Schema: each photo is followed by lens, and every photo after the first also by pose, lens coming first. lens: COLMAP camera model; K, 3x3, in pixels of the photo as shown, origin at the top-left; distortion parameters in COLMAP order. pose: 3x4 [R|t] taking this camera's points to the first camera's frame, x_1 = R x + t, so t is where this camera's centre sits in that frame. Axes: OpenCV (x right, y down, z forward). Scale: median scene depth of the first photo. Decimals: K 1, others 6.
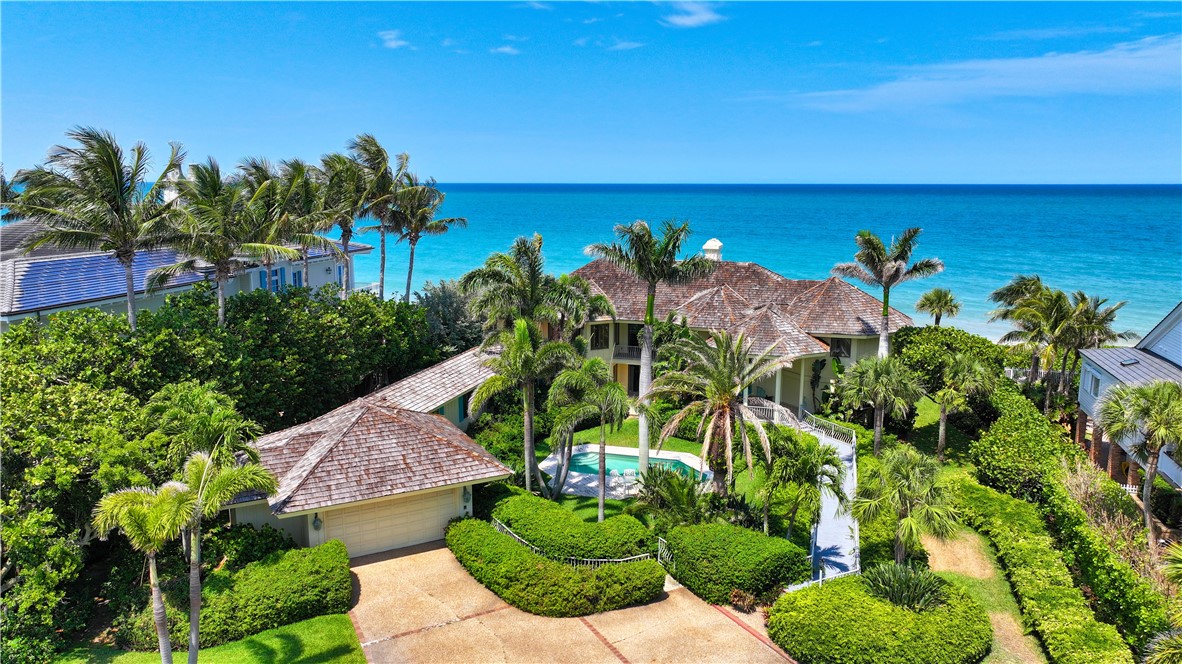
lens RADIAL K [[844.0, 0, 591.0], [0, 844.0, 332.0], [0, 0, 1]] dist [-0.001890, 0.007910]
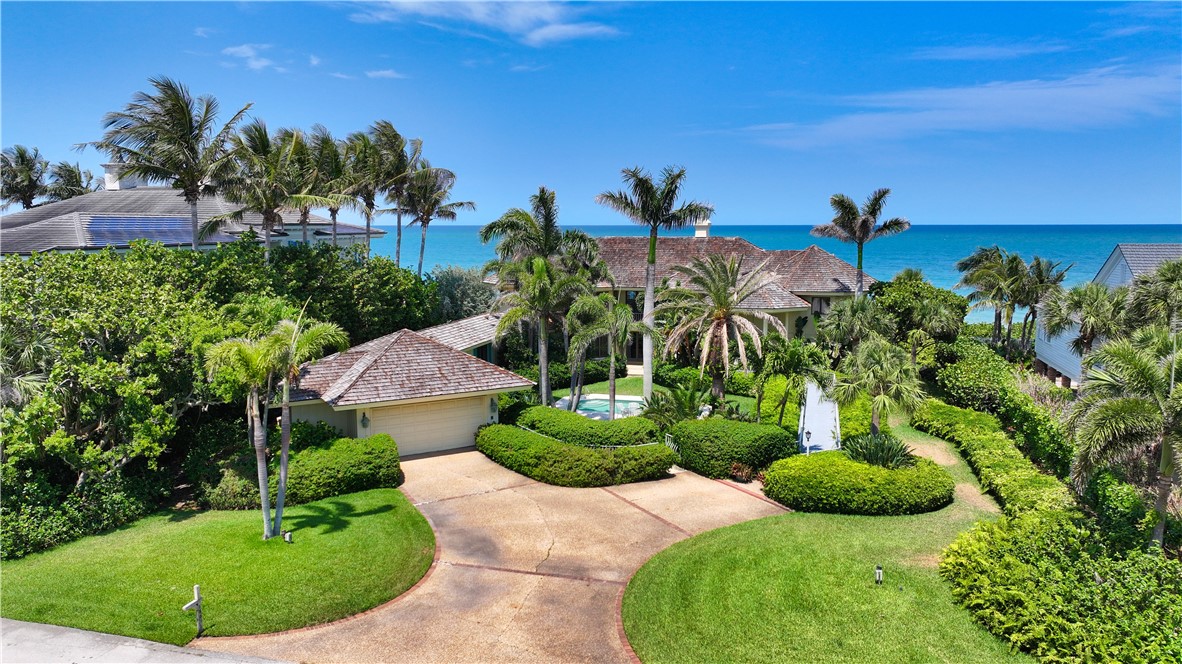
lens RADIAL K [[843.6, 0, 591.0], [0, 843.6, 332.0], [0, 0, 1]] dist [-0.000689, -0.004497]
pose [[0.999713, -0.007043, 0.022881, -0.045497], [0.008148, 0.998788, -0.048541, 0.161269], [-0.022511, 0.048714, 0.998559, -0.141050]]
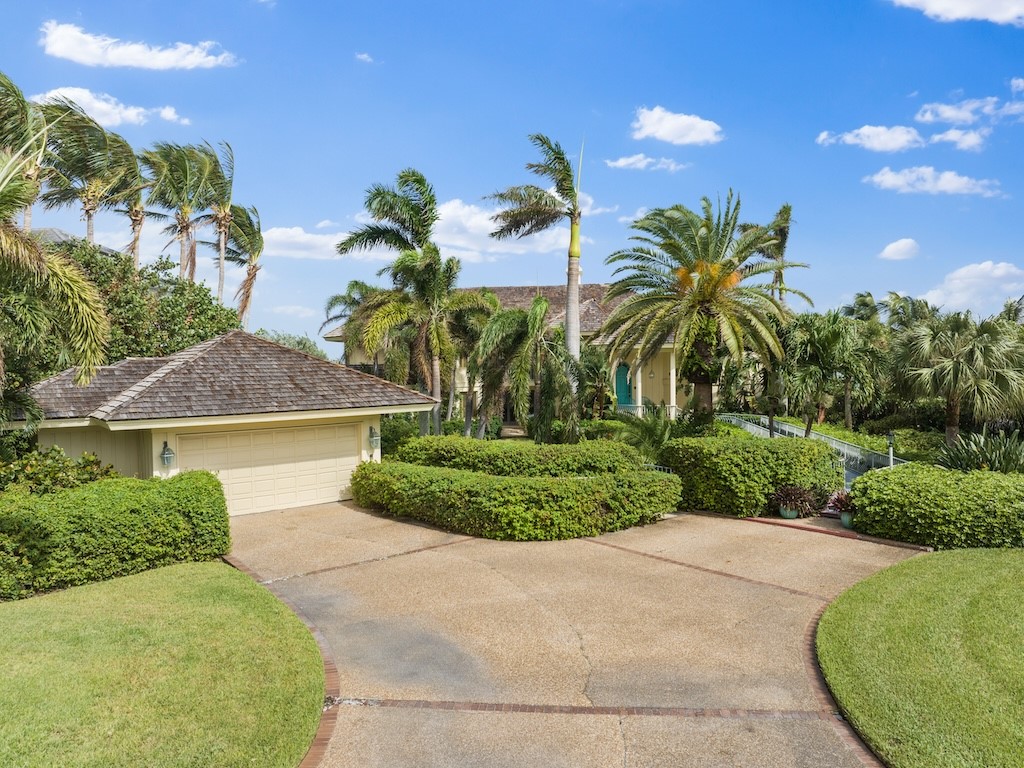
lens RADIAL K [[727.4, 0, 512.0], [0, 727.4, 384.0], [0, 0, 1]] dist [-0.064440, 0.047055]
pose [[0.981710, -0.021948, 0.189115, -0.157912], [0.050352, 0.987894, -0.146730, 0.263401], [-0.183605, 0.153569, 0.970930, 0.374805]]
